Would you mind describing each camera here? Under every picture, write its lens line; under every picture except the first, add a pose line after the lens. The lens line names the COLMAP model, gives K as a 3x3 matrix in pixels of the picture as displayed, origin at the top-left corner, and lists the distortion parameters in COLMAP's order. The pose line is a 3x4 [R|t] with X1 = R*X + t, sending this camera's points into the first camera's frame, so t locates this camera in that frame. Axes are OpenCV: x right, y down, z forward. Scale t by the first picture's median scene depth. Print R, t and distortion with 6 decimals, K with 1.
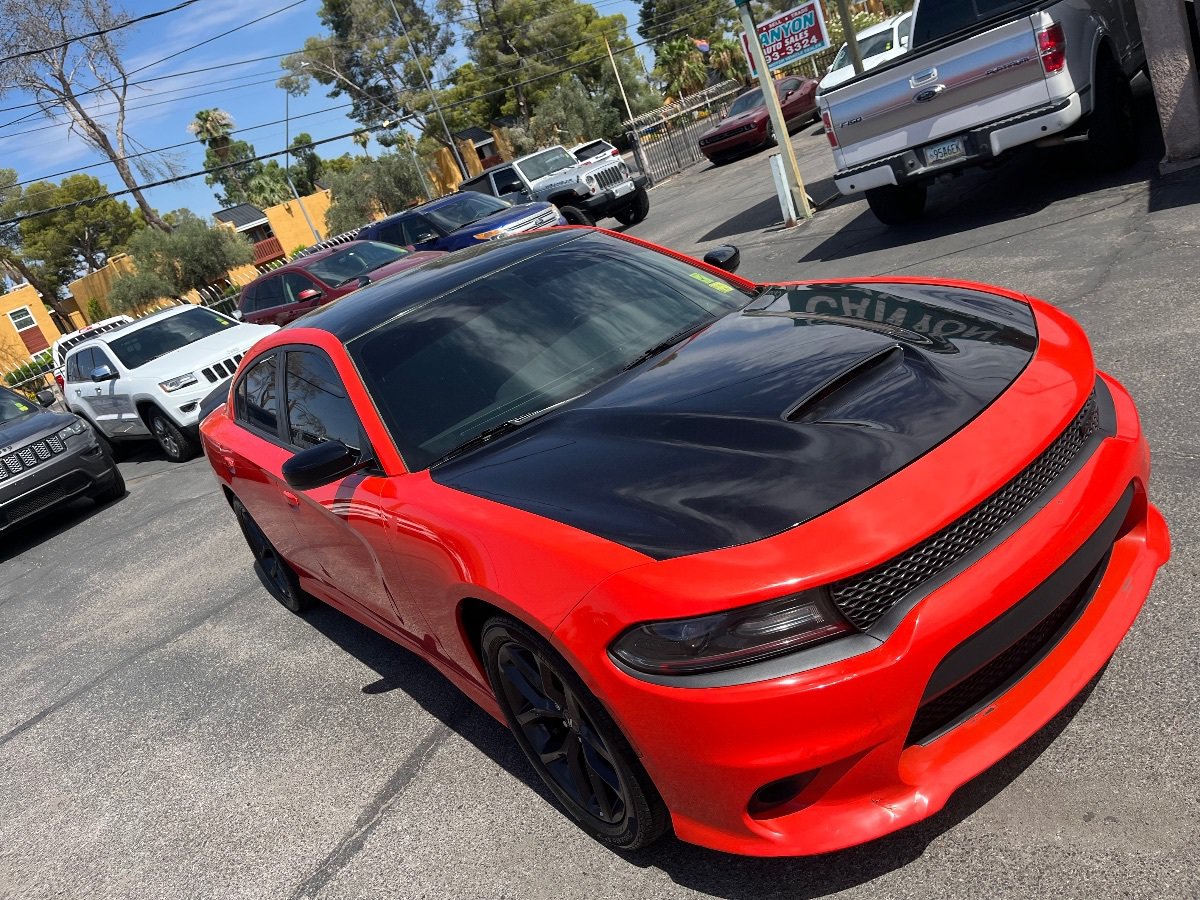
lens RADIAL K [[915.4, 0, 606.0], [0, 915.4, 444.5], [0, 0, 1]] dist [0.046575, -0.070240]
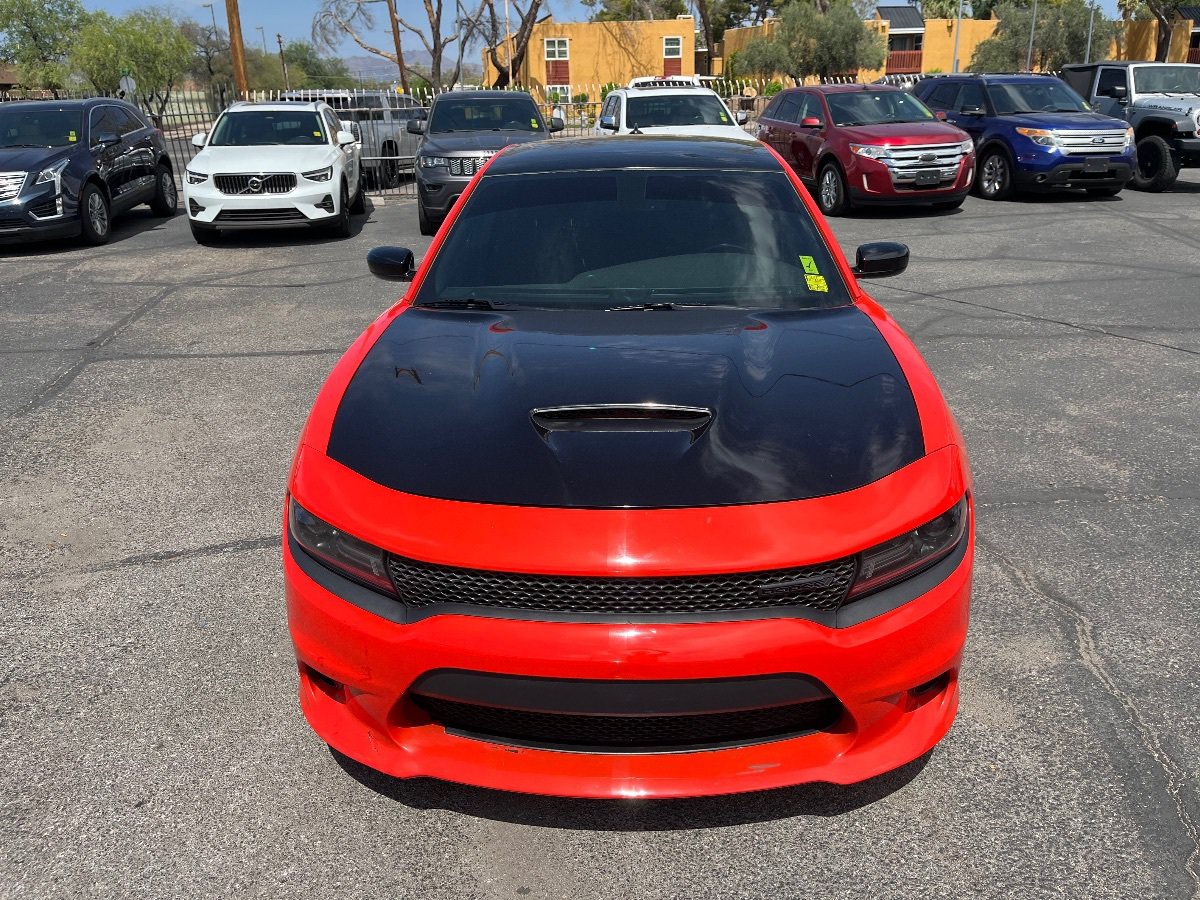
lens RADIAL K [[911.1, 0, 612.6], [0, 911.1, 445.0], [0, 0, 1]] dist [0.067782, -0.108231]
pose [[0.733422, 0.524803, -0.432059, 0.096229], [-0.437629, 0.850883, 0.290652, -0.044696], [0.520166, -0.024089, 0.853725, 0.022991]]
